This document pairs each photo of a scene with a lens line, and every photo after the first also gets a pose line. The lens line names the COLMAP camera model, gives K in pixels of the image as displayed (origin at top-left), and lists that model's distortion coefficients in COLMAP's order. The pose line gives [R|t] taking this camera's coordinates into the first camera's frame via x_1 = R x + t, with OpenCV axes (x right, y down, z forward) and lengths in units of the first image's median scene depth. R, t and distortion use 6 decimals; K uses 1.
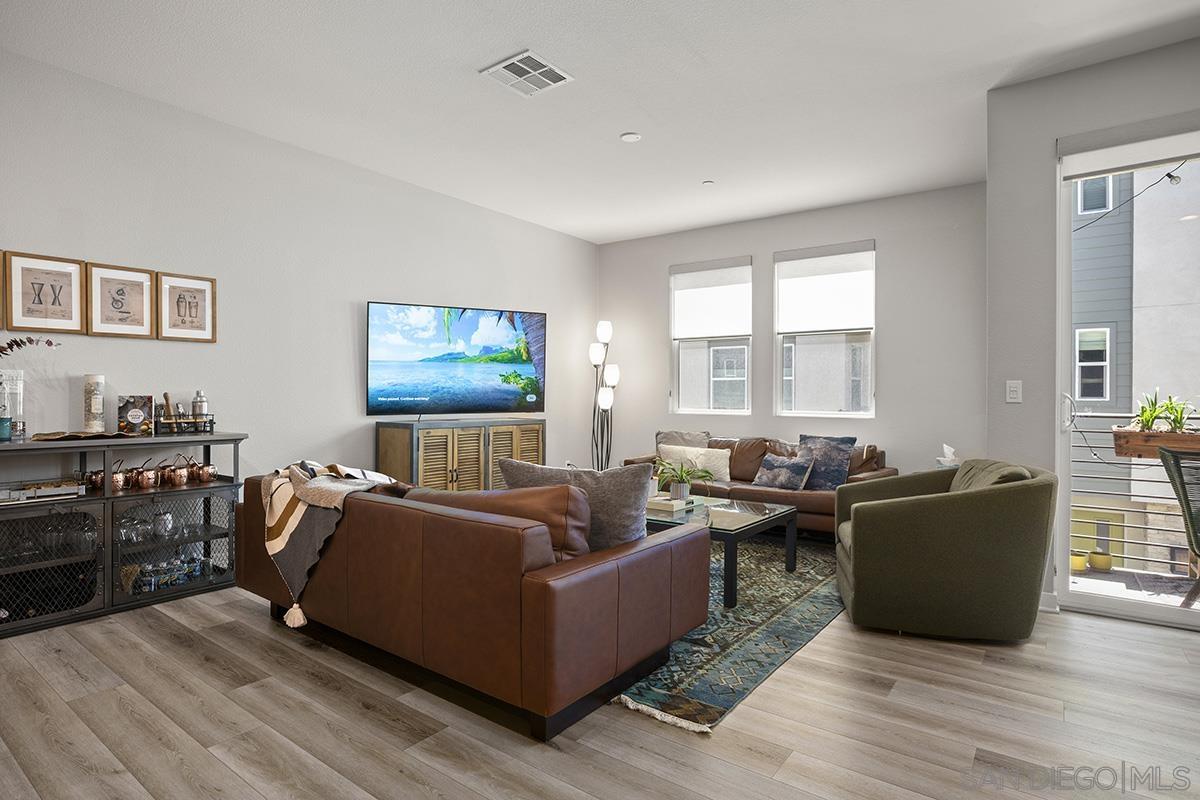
lens RADIAL K [[626.8, 0, 592.8], [0, 626.8, 403.1], [0, 0, 1]] dist [-0.033661, 0.012197]
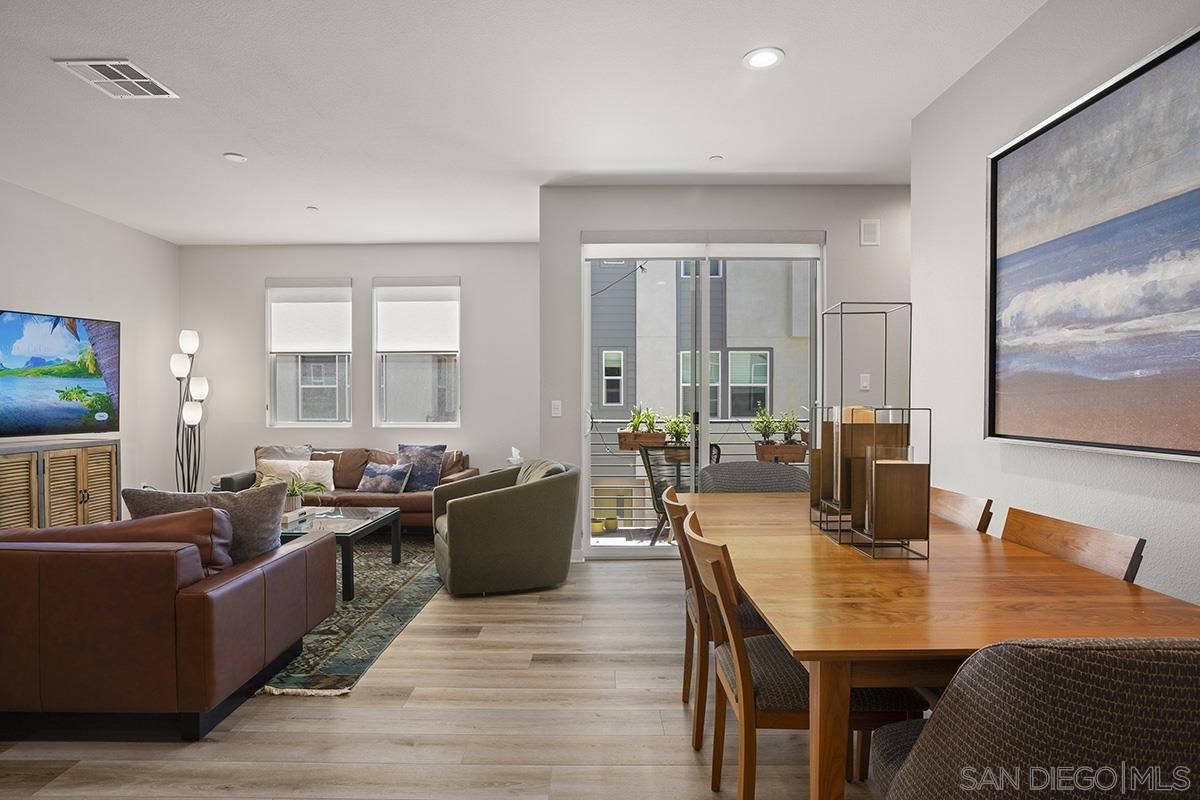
lens RADIAL K [[626.8, 0, 598.7], [0, 626.8, 405.1], [0, 0, 1]] dist [-0.033661, 0.012197]
pose [[0.796258, -0.008441, 0.604899, -0.086414], [0.008650, 0.999959, 0.002567, -0.026915], [-0.604896, 0.003188, 0.796298, -0.162874]]
